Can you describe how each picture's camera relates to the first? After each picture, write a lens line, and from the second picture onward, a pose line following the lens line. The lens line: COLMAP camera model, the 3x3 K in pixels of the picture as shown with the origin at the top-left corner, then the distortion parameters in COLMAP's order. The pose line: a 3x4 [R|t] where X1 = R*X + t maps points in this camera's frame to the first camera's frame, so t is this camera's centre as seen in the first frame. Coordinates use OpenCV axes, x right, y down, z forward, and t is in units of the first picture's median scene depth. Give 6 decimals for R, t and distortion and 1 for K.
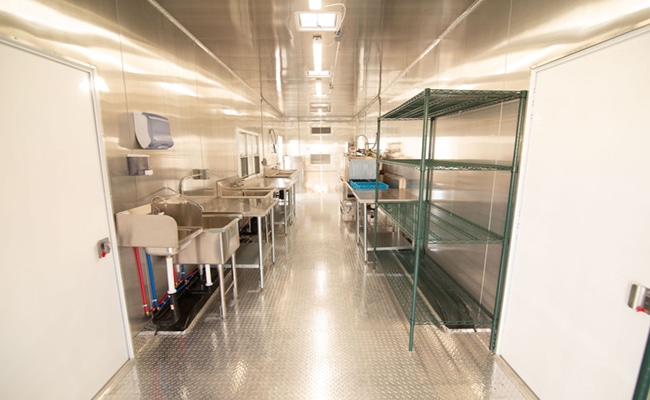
lens RADIAL K [[311.3, 0, 321.9], [0, 311.3, 208.2], [0, 0, 1]] dist [-0.000026, -0.000099]
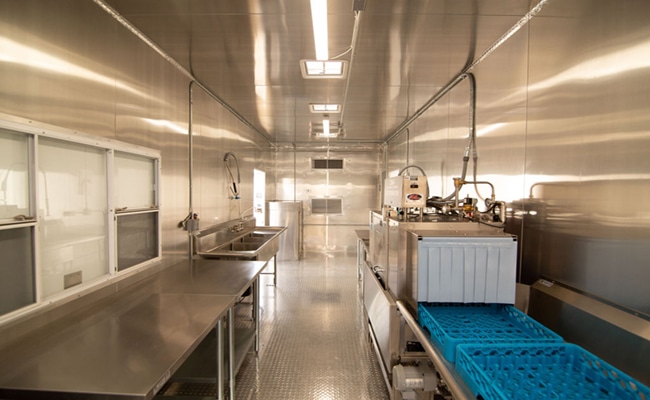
lens RADIAL K [[311.3, 0, 321.9], [0, 311.3, 208.2], [0, 0, 1]] dist [-0.000026, -0.000099]
pose [[0.999501, 0.019748, -0.024643, 0.004032], [-0.022793, 0.991239, -0.130100, -0.116383], [0.021858, 0.130597, 0.991195, 0.583981]]
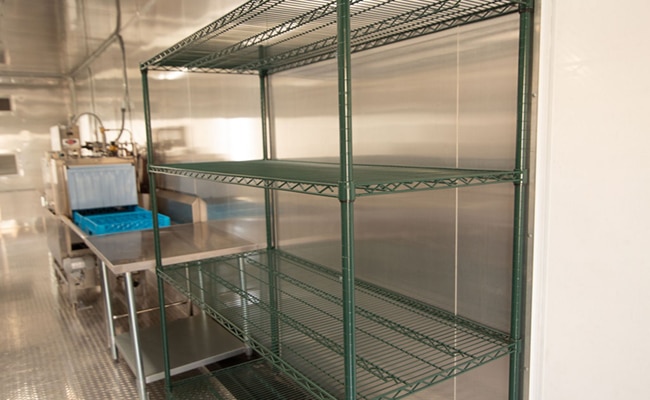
lens RADIAL K [[505.9, 0, 351.1], [0, 505.9, 216.5], [0, 0, 1]] dist [0.003143, 0.001141]
pose [[0.820660, -0.101071, 0.562407, 0.006778], [0.123863, 0.992296, -0.002414, -0.027050], [-0.557830, 0.071643, 0.826857, 0.150799]]
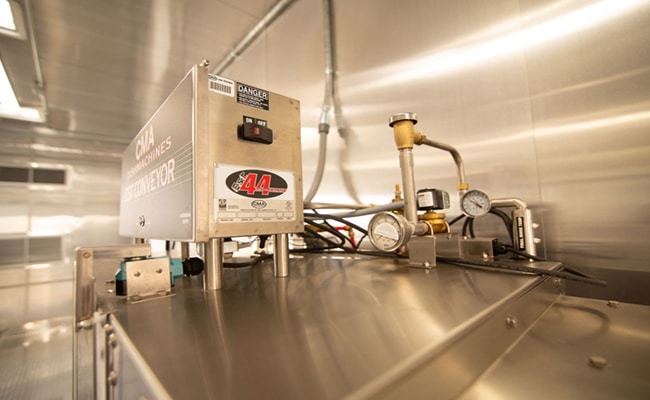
lens RADIAL K [[311.3, 0, 321.9], [0, 311.3, 208.2], [0, 0, 1]] dist [-0.000026, -0.000099]
pose [[0.776821, 0.027899, 0.629103, 0.057392], [0.126194, 0.971856, -0.198924, -0.150052], [-0.616948, 0.233917, 0.751437, 0.833612]]
